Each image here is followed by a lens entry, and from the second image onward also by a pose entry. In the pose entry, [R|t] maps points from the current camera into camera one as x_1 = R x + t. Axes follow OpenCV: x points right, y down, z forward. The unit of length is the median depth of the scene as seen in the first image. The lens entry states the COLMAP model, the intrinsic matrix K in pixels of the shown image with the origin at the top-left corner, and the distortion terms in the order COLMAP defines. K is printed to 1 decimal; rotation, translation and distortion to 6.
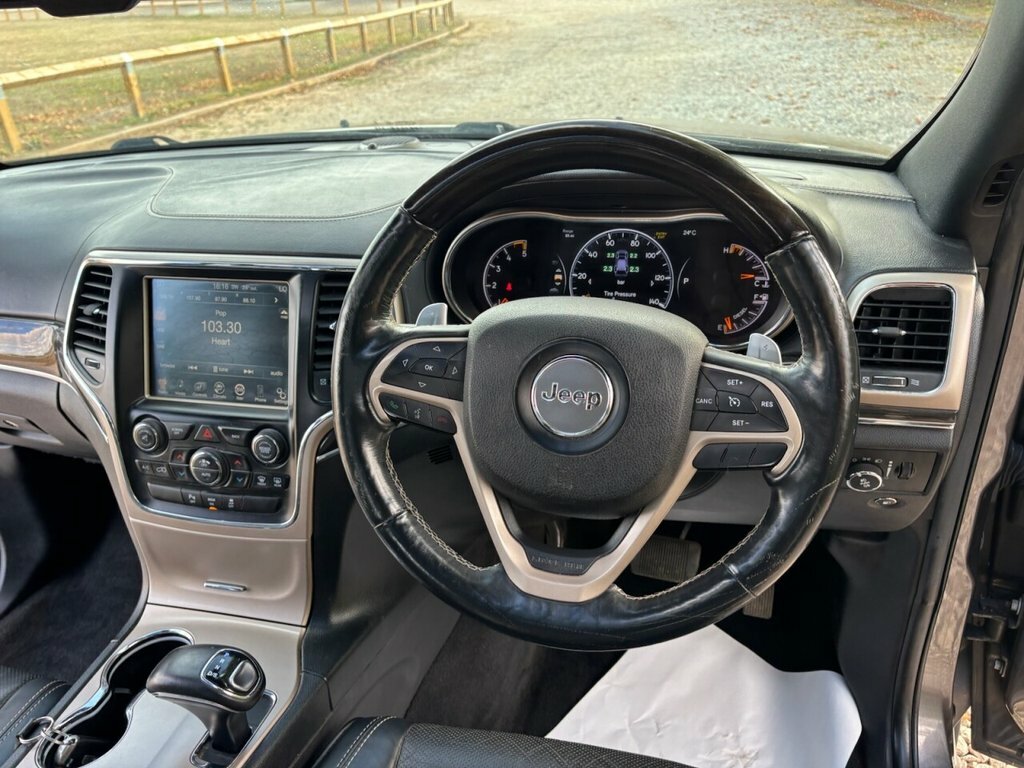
lens RADIAL K [[796.4, 0, 520.1], [0, 796.4, 388.9], [0, 0, 1]] dist [0.050694, -0.060547]
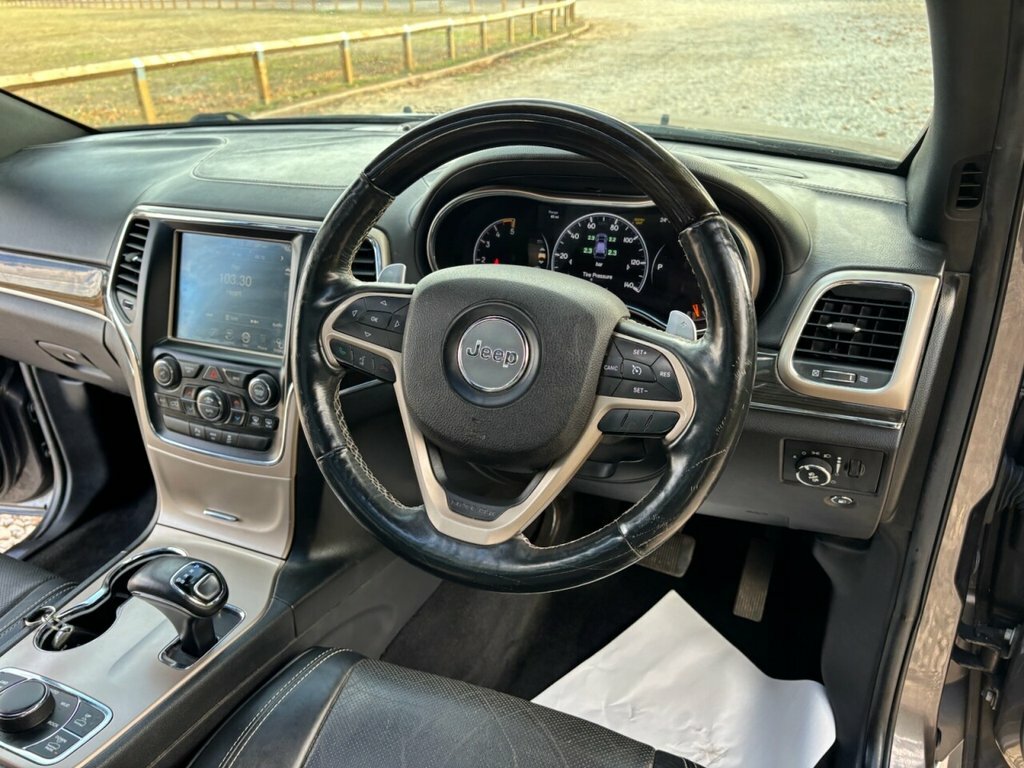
lens RADIAL K [[800.5, 0, 512.0], [0, 800.5, 384.0], [0, 0, 1]] dist [0.054315, -0.070232]
pose [[0.987017, 0.089326, -0.133488, 0.157756], [-0.090621, 0.995879, -0.003642, 0.033912], [0.132613, 0.015691, 0.991044, -0.047360]]
